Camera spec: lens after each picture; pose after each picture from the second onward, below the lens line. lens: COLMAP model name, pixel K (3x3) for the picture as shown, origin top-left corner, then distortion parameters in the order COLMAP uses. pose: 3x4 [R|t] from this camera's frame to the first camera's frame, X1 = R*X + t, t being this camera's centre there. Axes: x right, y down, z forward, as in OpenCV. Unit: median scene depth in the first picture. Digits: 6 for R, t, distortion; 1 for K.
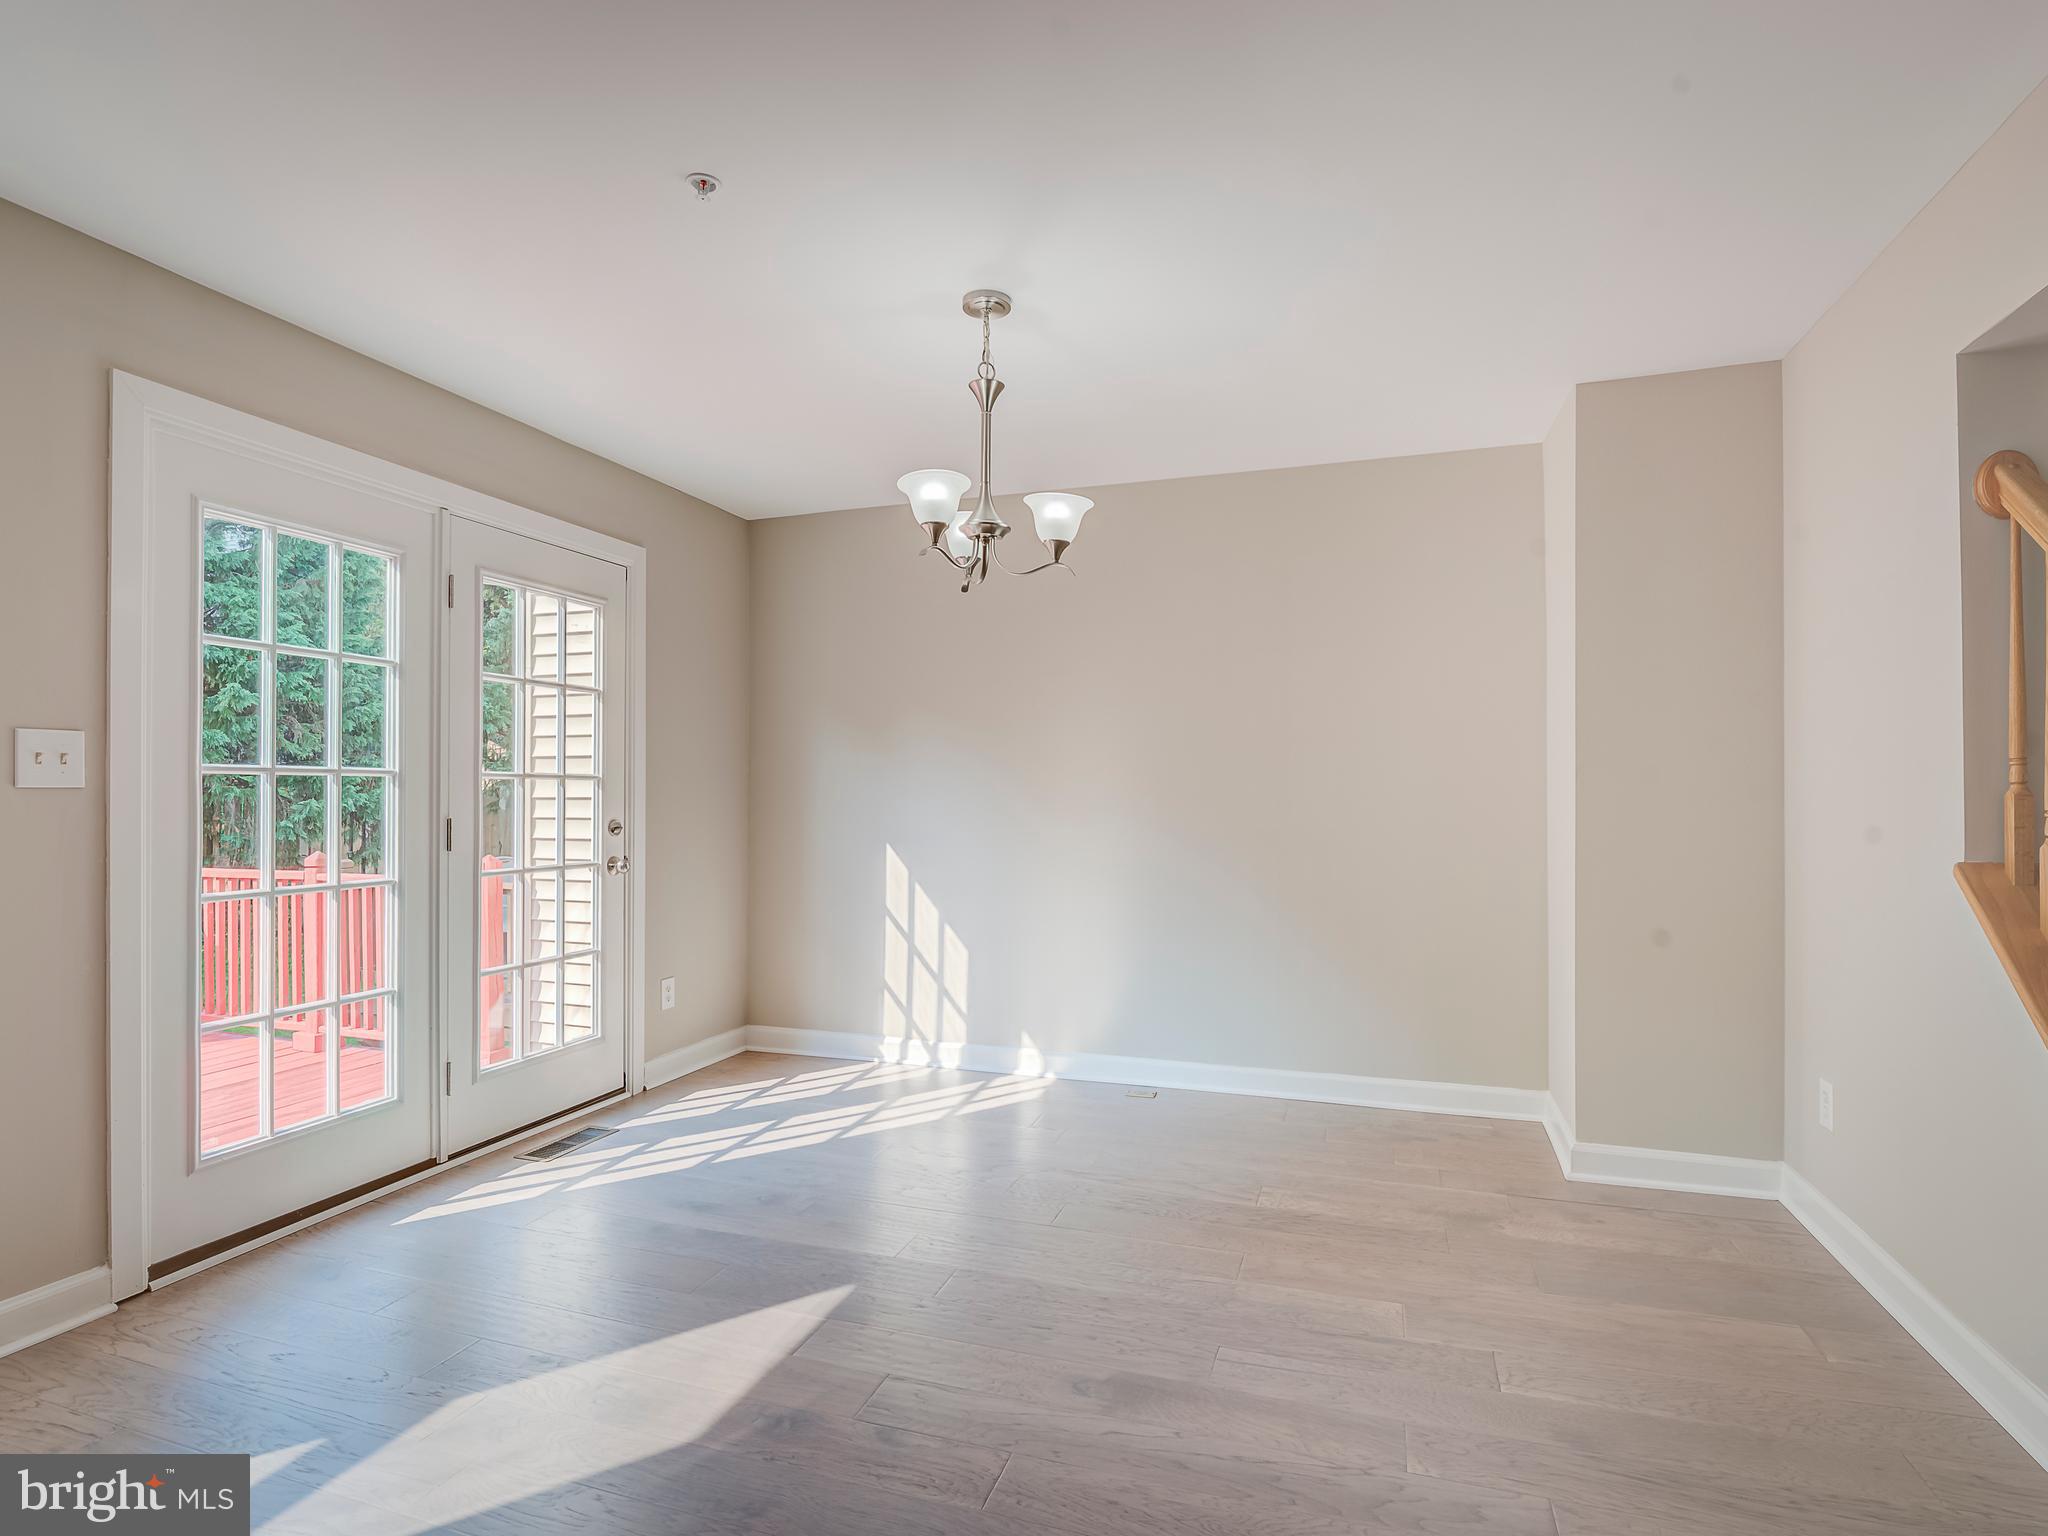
lens RADIAL K [[1025.3, 0, 1073.4], [0, 1025.3, 791.2], [0, 0, 1]] dist [-0.003328, -0.004504]
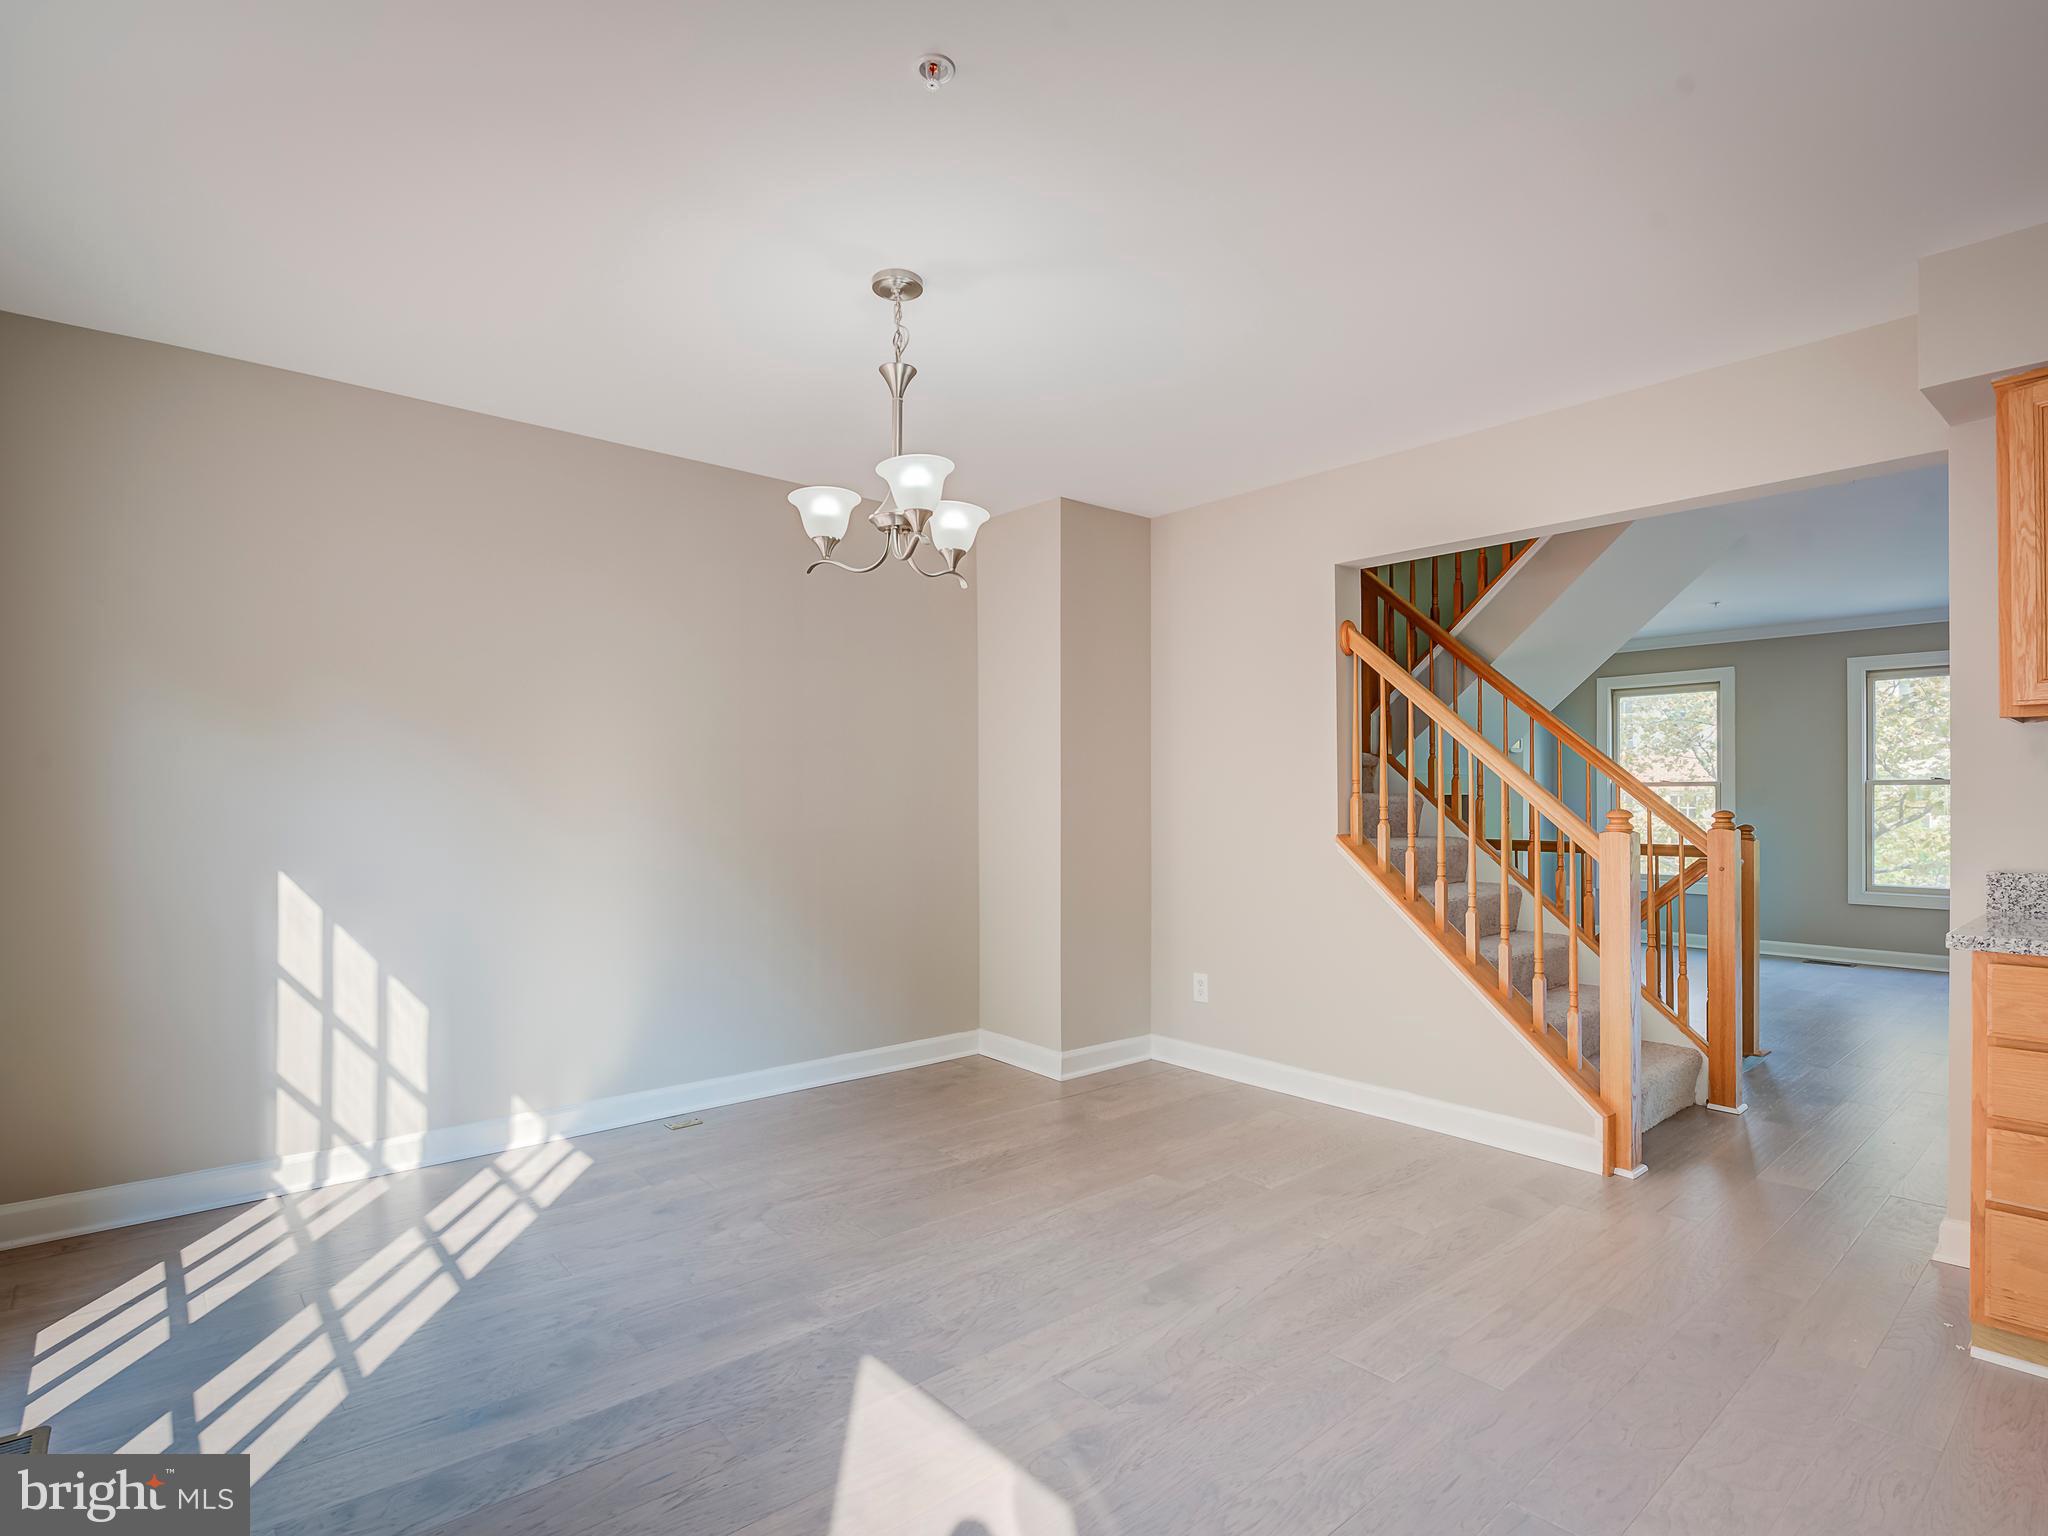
lens RADIAL K [[1025.3, 0, 1016.2], [0, 1025.3, 807.7], [0, 0, 1]] dist [-0.003328, -0.004504]
pose [[0.538859, -0.012482, 0.842304, -0.541721], [0.001043, 0.999899, 0.014150, 0.000285], [-0.842396, -0.006746, 0.538817, 0.258494]]
